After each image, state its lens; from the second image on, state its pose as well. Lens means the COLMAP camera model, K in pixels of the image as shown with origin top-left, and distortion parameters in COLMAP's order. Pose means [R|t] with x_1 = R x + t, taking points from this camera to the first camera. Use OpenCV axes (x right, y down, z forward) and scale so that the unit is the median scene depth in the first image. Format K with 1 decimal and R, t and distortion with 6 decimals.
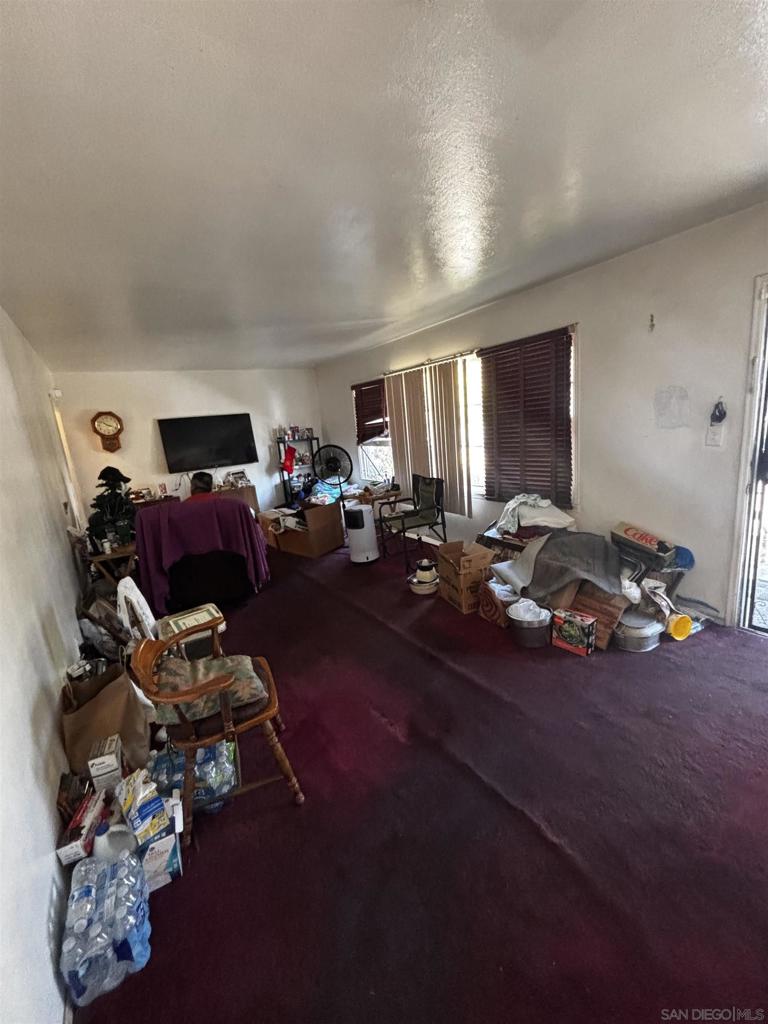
lens RADIAL K [[410.7, 0, 403.2], [0, 410.7, 513.3], [0, 0, 1]] dist [-0.001199, -0.000048]
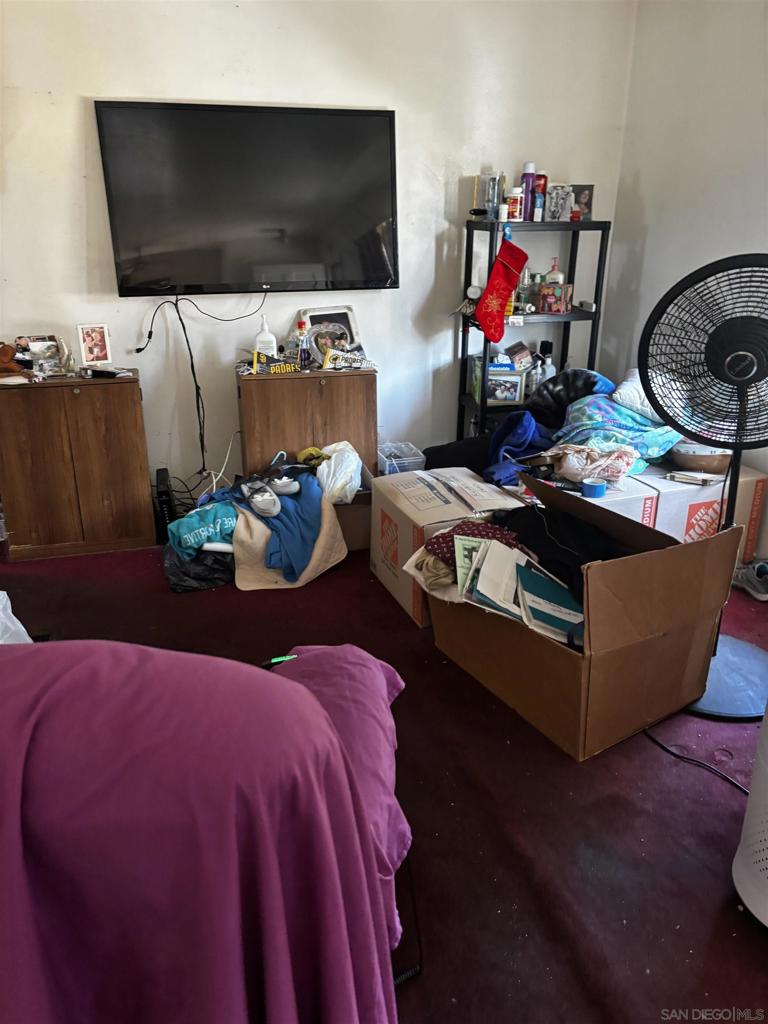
lens RADIAL K [[774.0, 0, 383.9], [0, 774.0, 513.0], [0, 0, 1]] dist [0.009881, -0.000915]
pose [[0.940116, 0.199603, -0.276300, -0.170999], [-0.152683, 0.971335, 0.182199, -0.065822], [0.304747, -0.129102, 0.943643, 0.436027]]
